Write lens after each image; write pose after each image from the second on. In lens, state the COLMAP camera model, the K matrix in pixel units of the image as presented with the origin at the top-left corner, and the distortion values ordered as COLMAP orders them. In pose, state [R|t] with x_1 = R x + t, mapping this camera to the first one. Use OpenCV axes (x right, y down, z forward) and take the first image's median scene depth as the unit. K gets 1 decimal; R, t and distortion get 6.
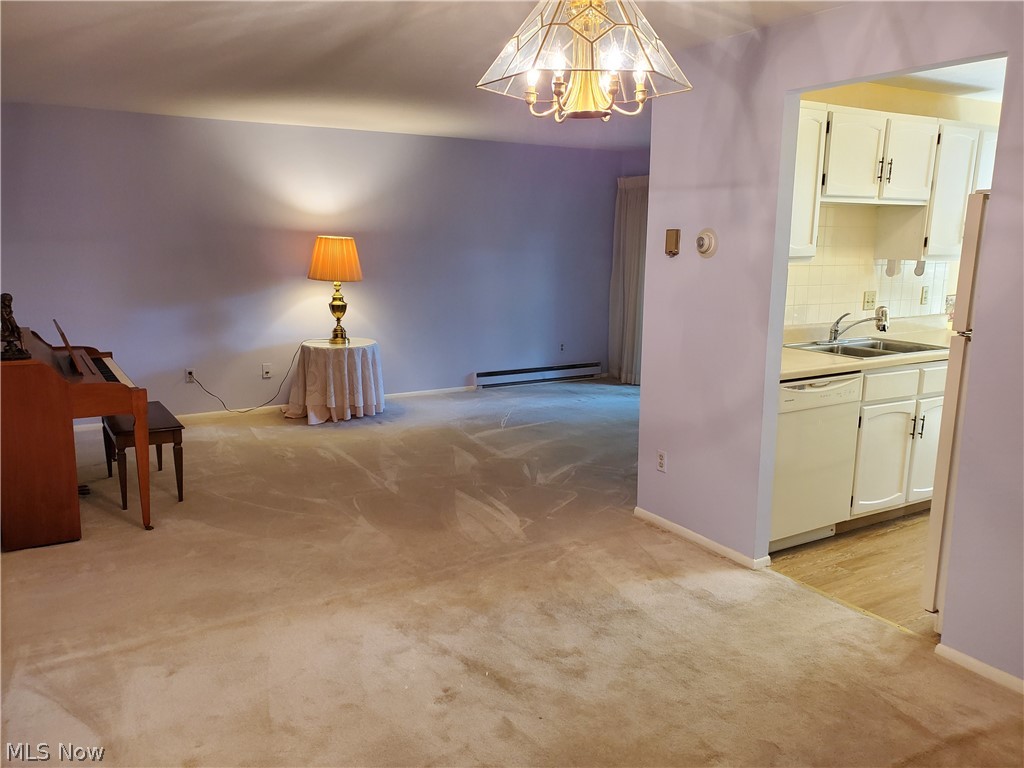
lens RADIAL K [[810.2, 0, 488.9], [0, 810.2, 386.7], [0, 0, 1]] dist [-0.006606, -0.000435]
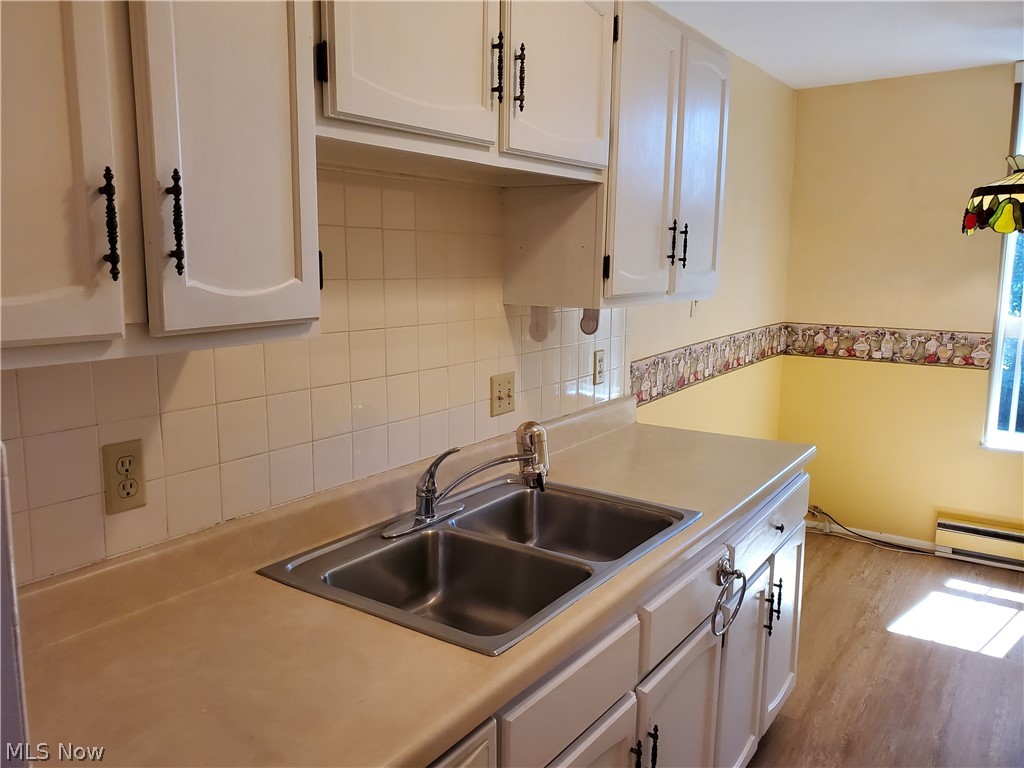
lens RADIAL K [[810.2, 0, 488.9], [0, 810.2, 386.7], [0, 0, 1]] dist [-0.006606, -0.000435]
pose [[0.915442, -0.071070, 0.396126, 0.304365], [0.082077, 0.996567, -0.010882, -0.115208], [-0.393992, 0.042475, 0.918132, 0.627387]]
